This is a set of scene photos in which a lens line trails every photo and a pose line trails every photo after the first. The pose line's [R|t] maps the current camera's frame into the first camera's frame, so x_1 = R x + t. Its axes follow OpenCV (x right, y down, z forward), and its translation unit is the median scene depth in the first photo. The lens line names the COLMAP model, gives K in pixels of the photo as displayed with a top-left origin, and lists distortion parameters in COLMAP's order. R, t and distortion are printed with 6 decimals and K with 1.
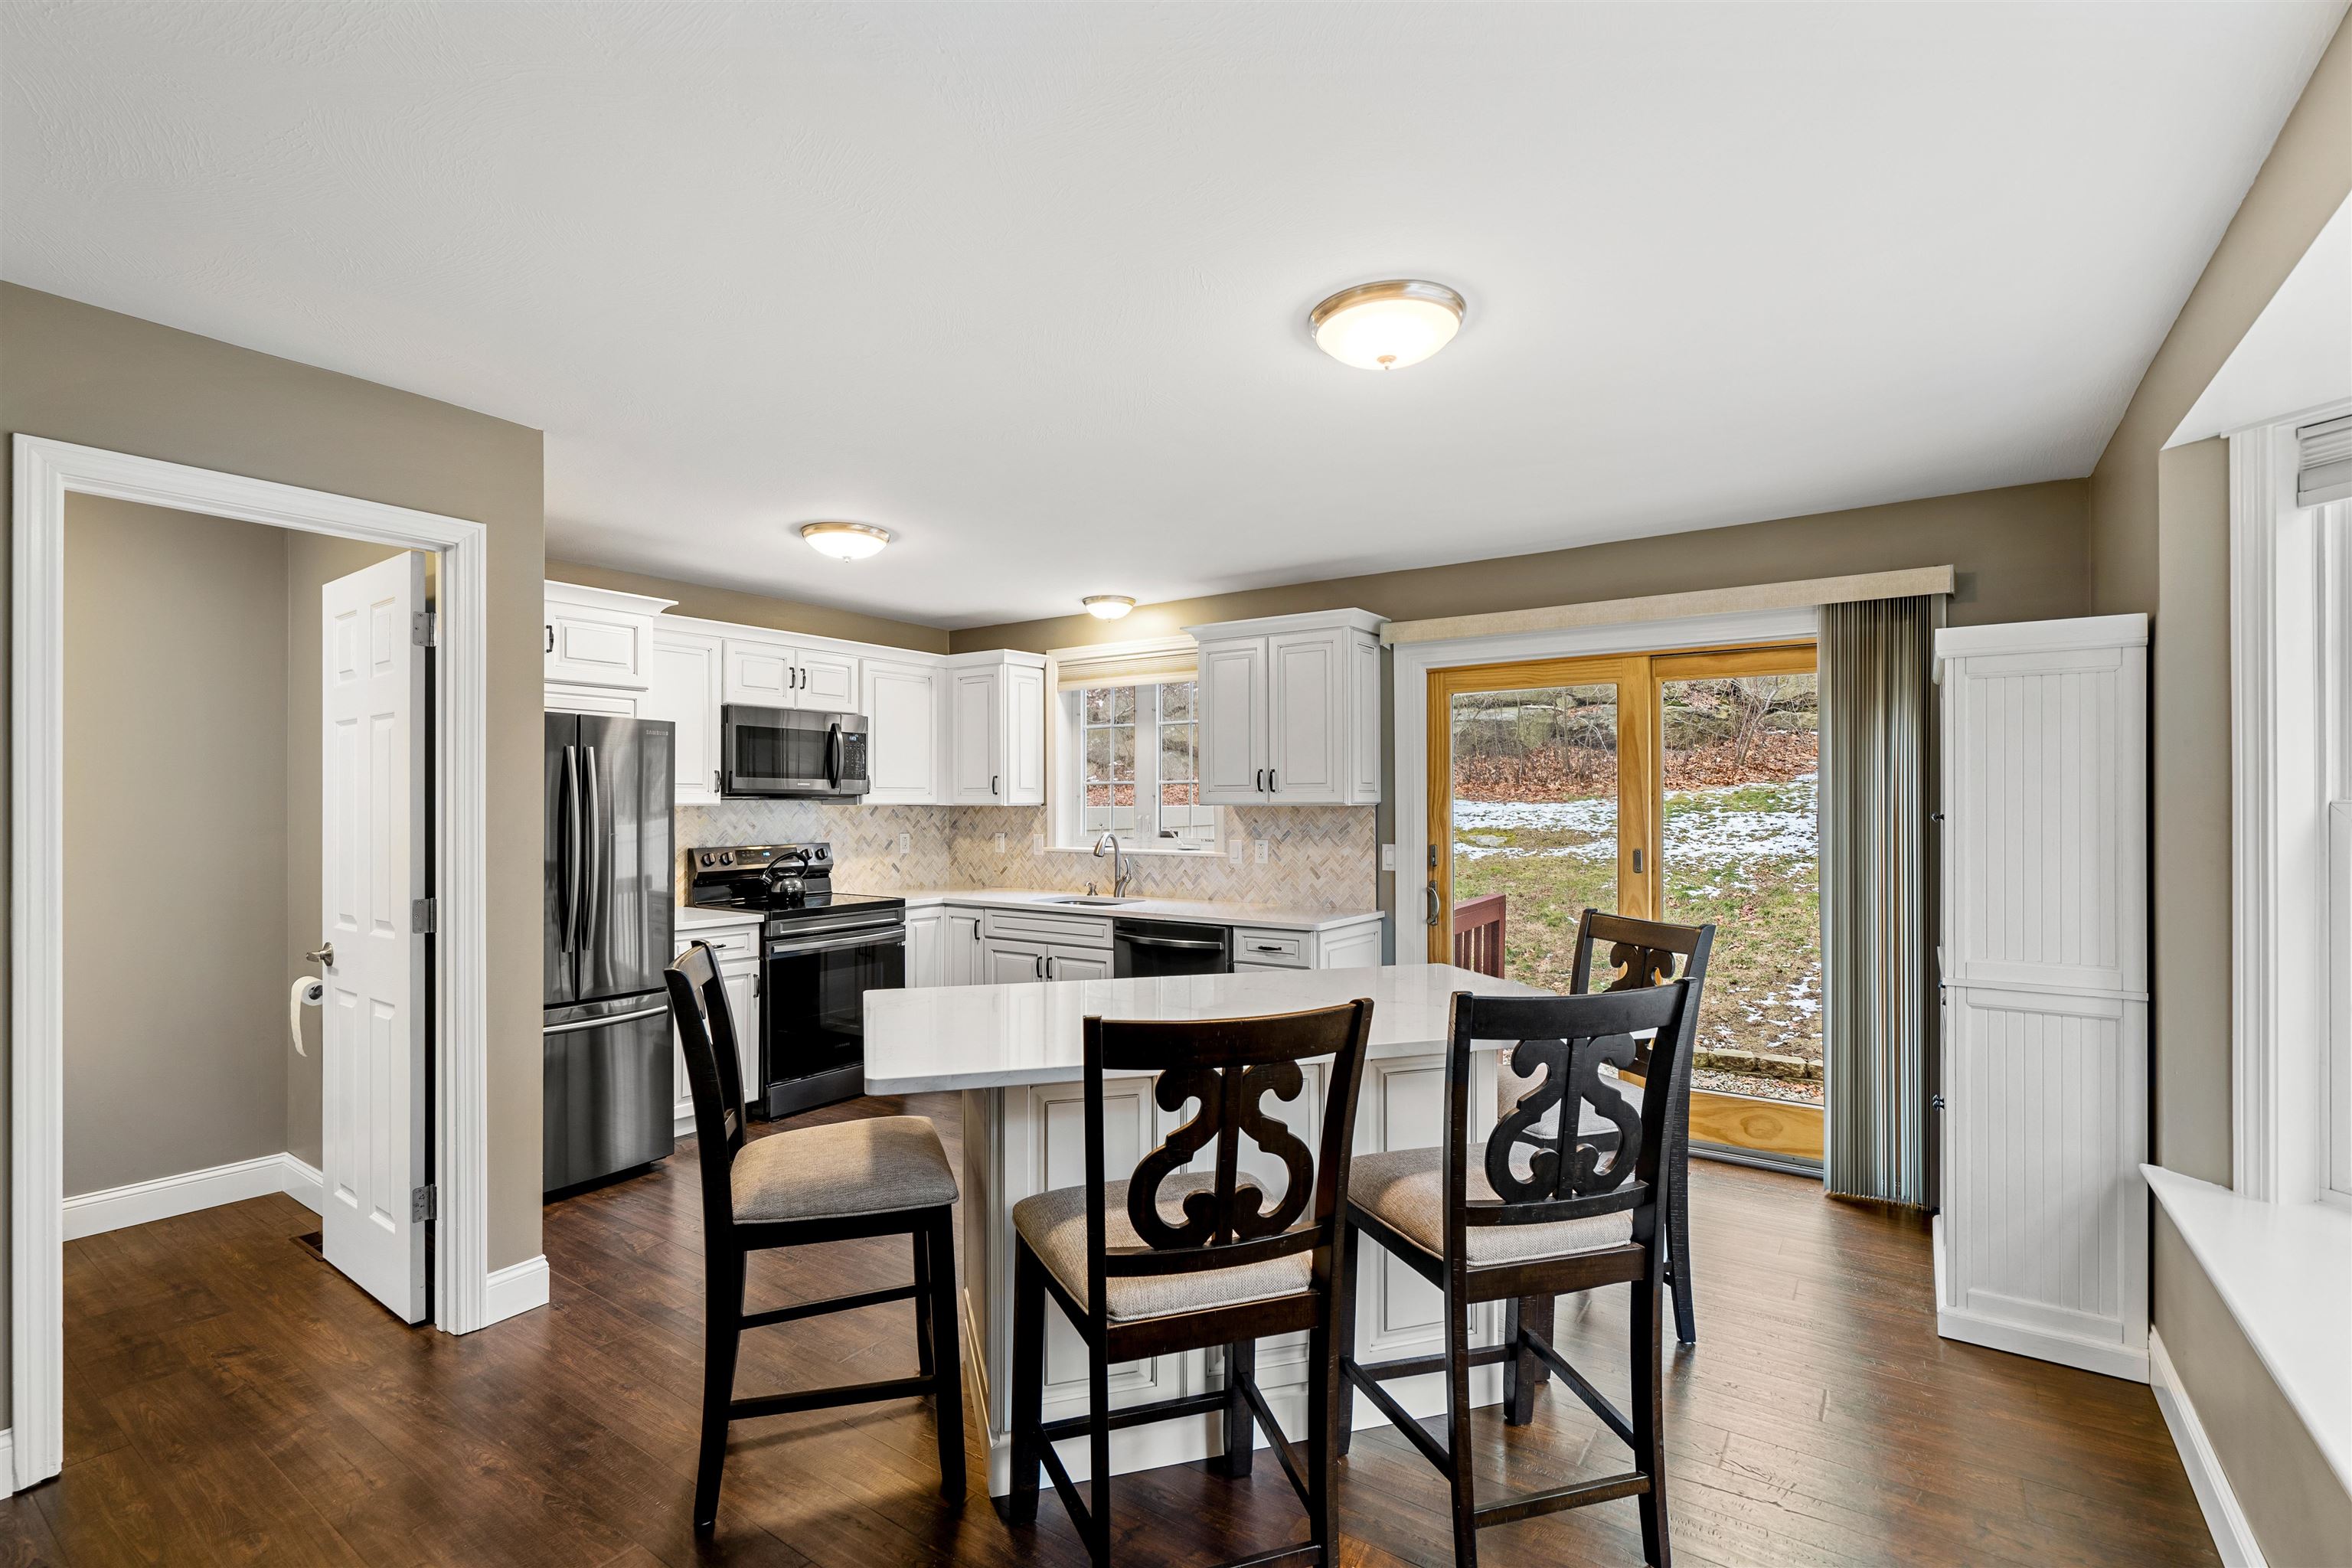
lens RADIAL K [[1061.4, 0, 1169.2], [0, 1061.4, 801.8], [0, 0, 1]] dist [-0.002151, -0.000160]
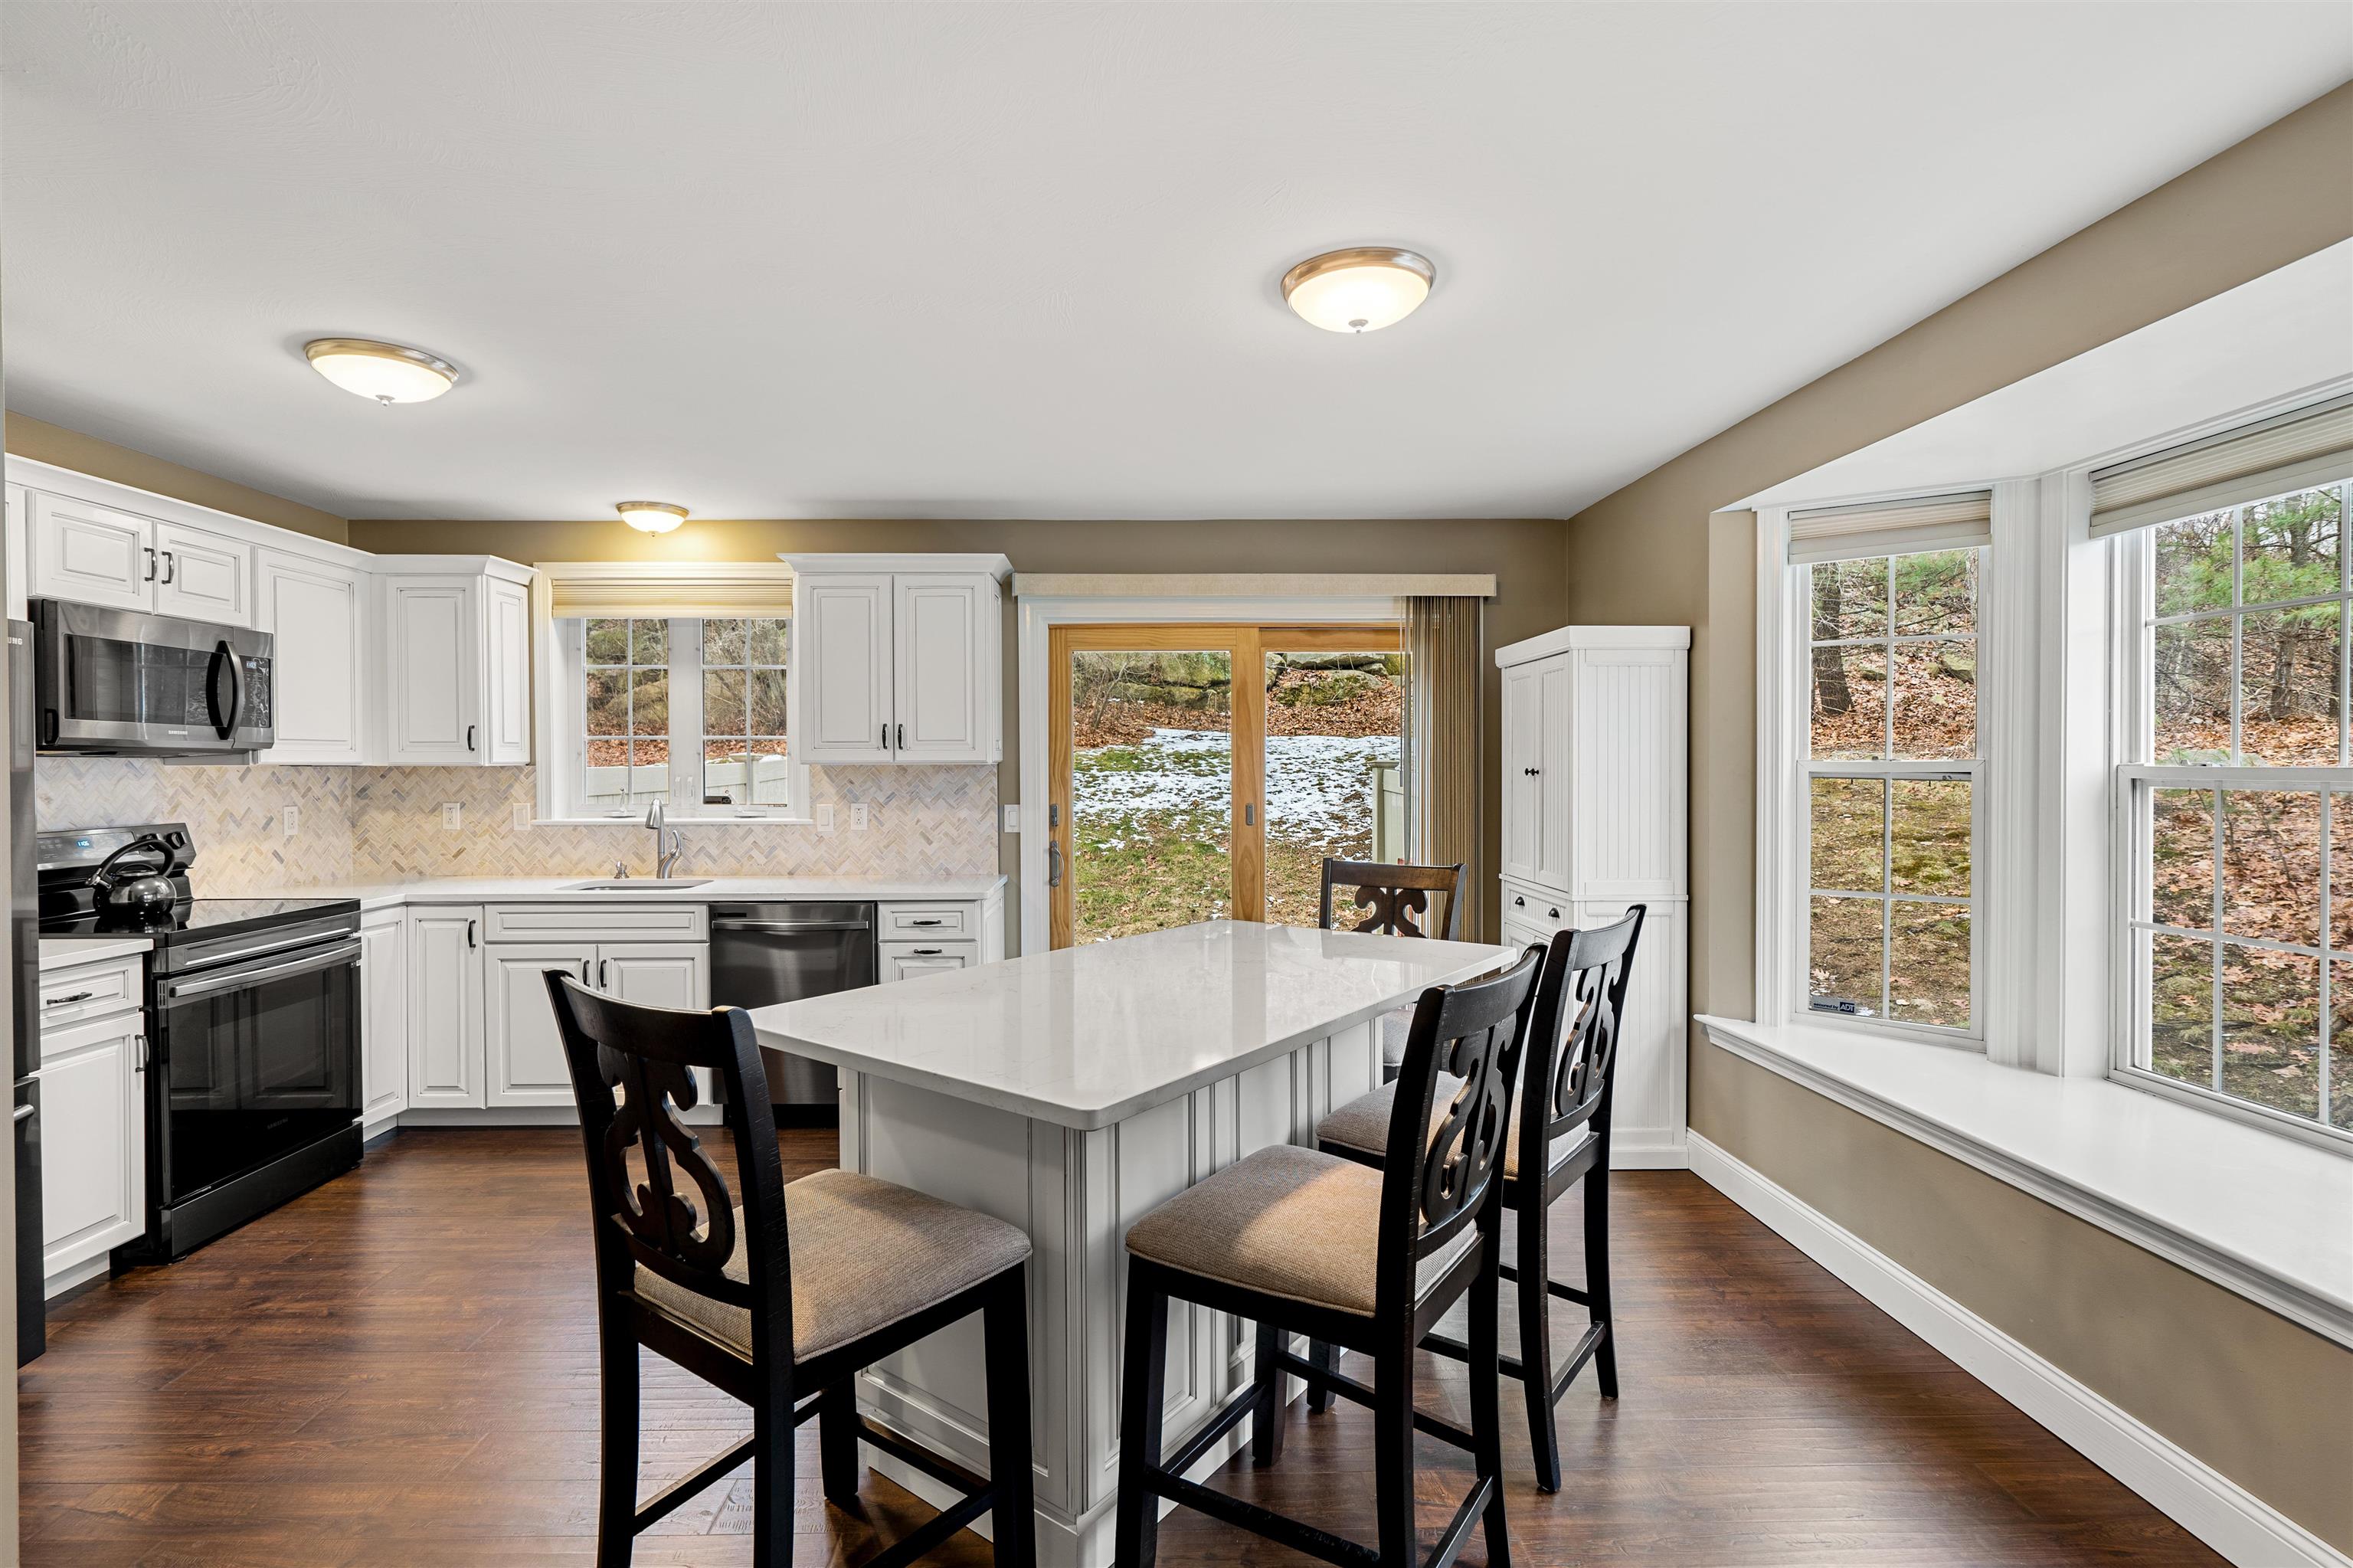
lens RADIAL K [[1098.5, 0, 1143.8], [0, 1098.5, 778.6], [0, 0, 1]] dist [-0.001356, 0.000576]
pose [[0.811016, -0.008497, 0.584962, -0.252605], [0.000528, 0.999905, 0.013792, 0.002496], [-0.585024, -0.010877, 0.810943, 0.113761]]
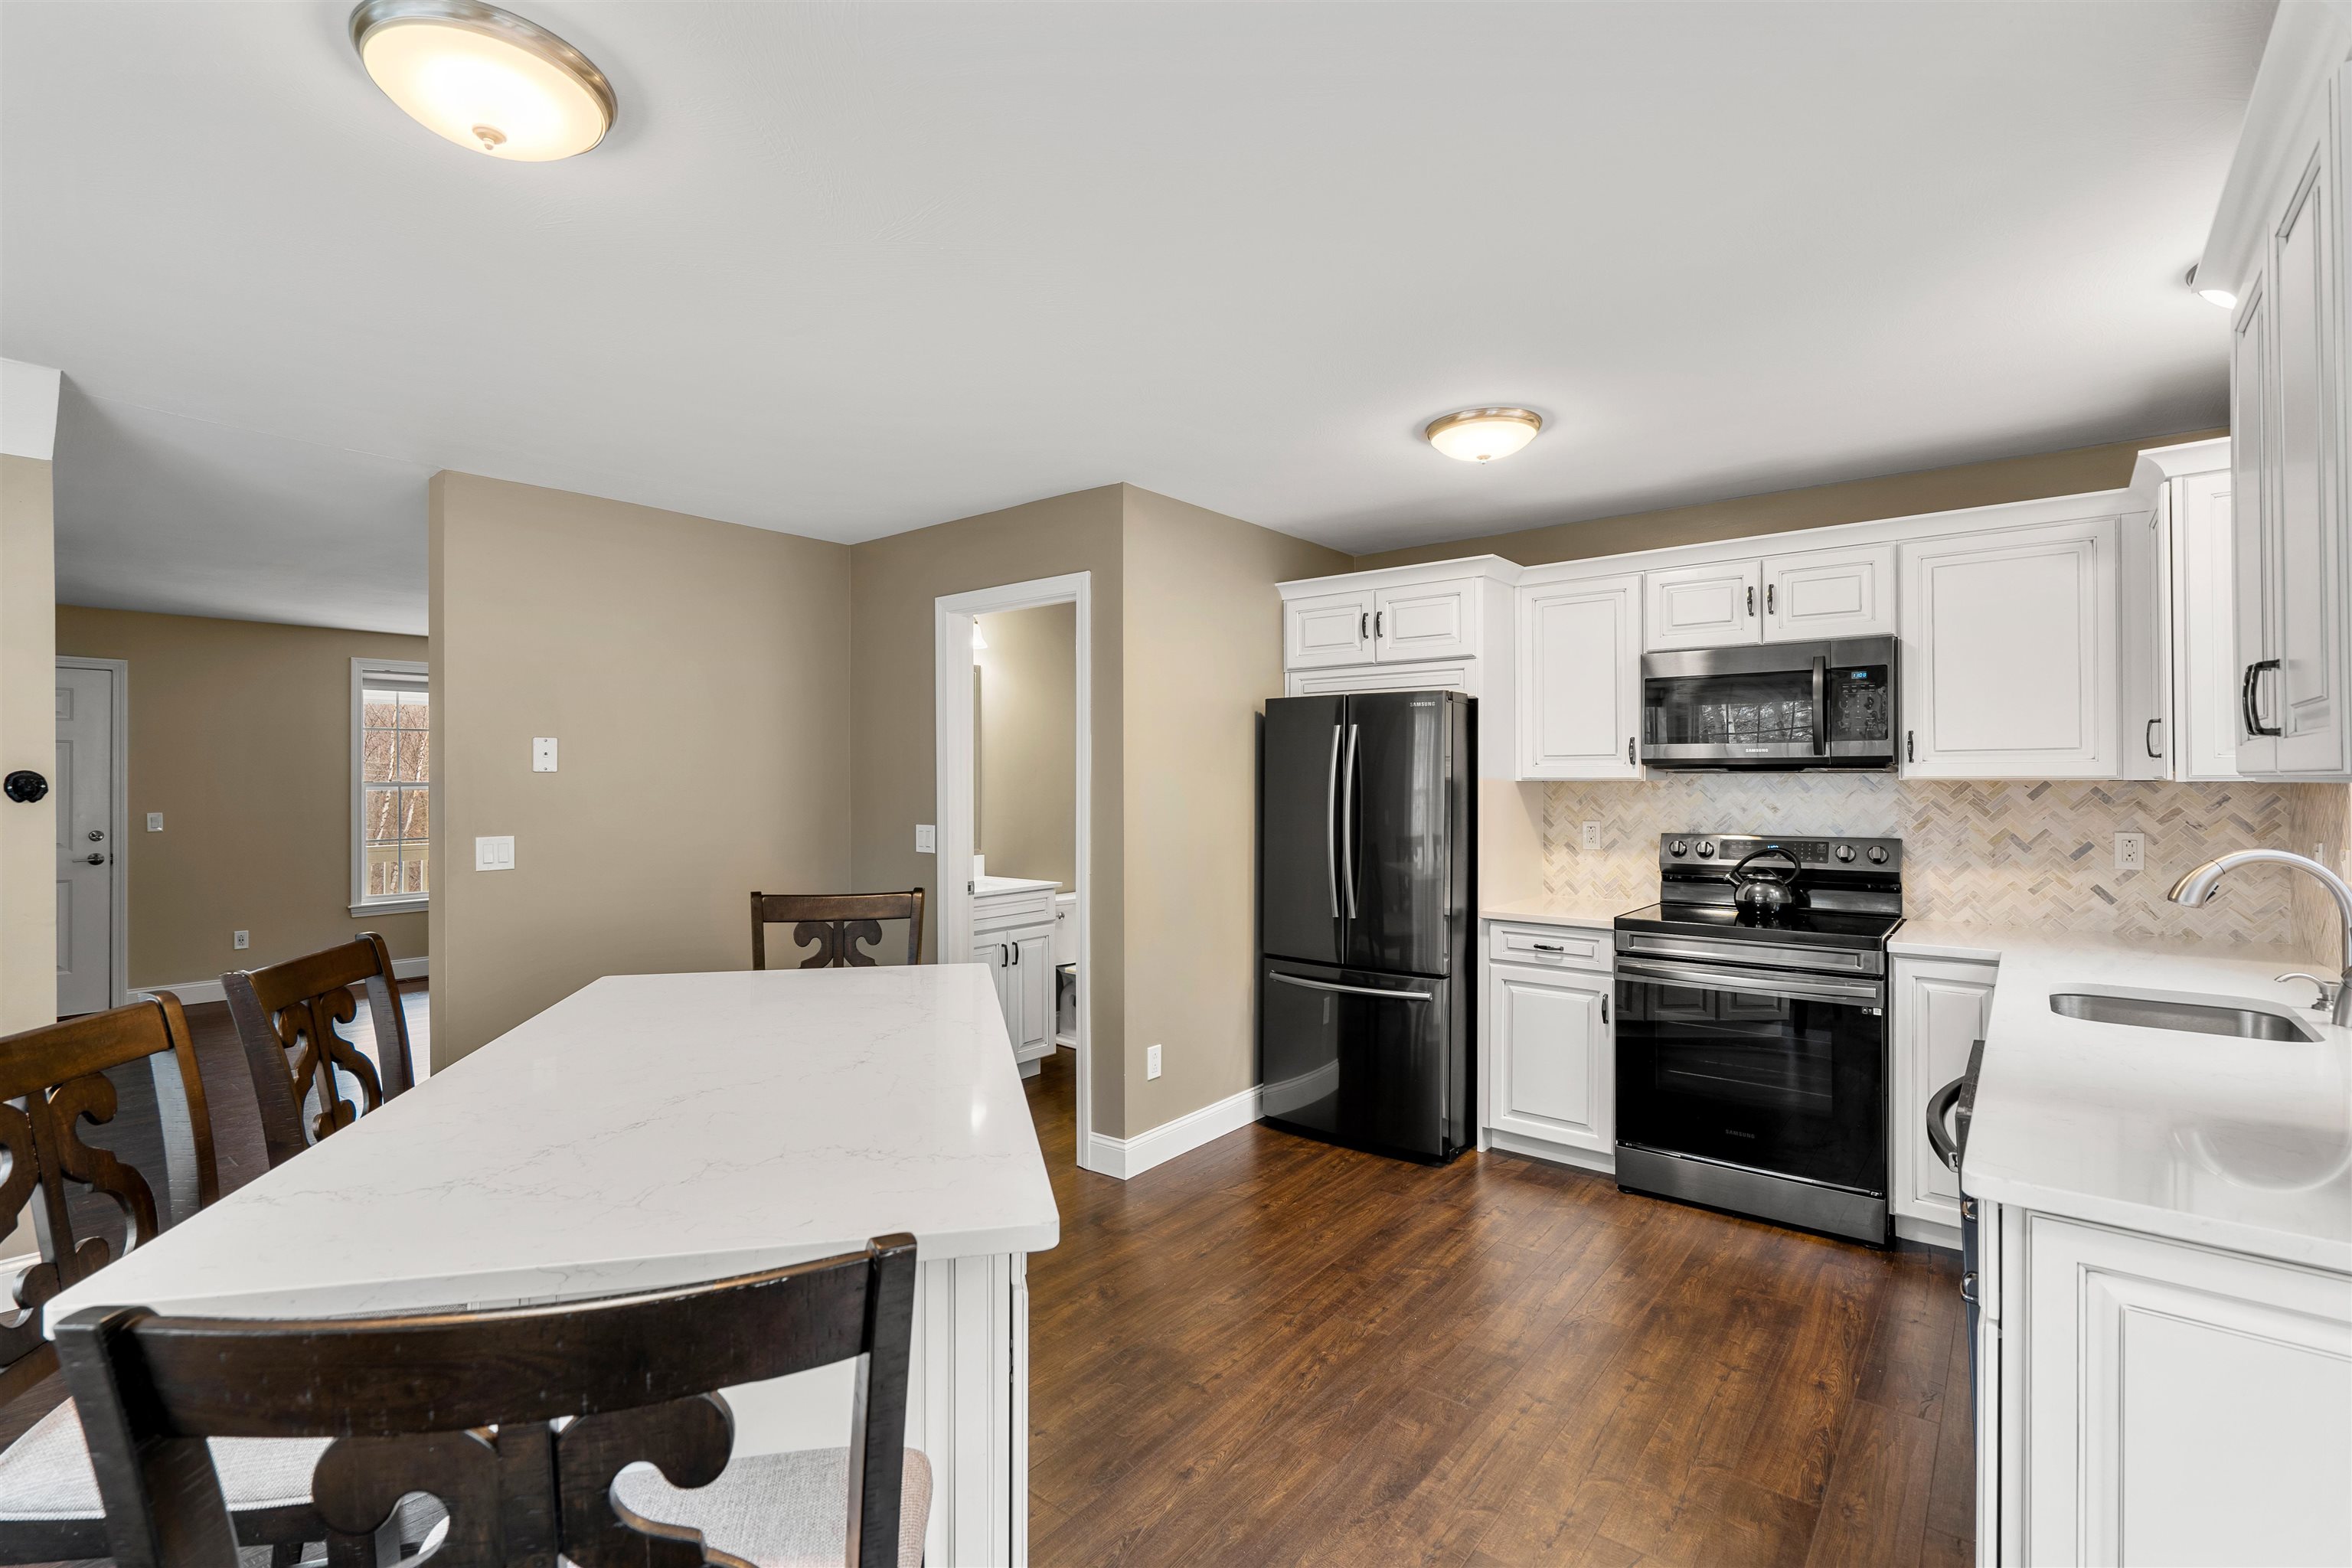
lens RADIAL K [[1067.6, 0, 1174.9], [0, 1067.6, 772.7], [0, 0, 1]] dist [0.002255, 0.001009]
pose [[-0.066967, -0.006940, -0.997731, 0.376288], [0.003361, 0.999969, -0.007181, 0.001980], [0.997749, -0.003835, -0.066942, 0.646333]]
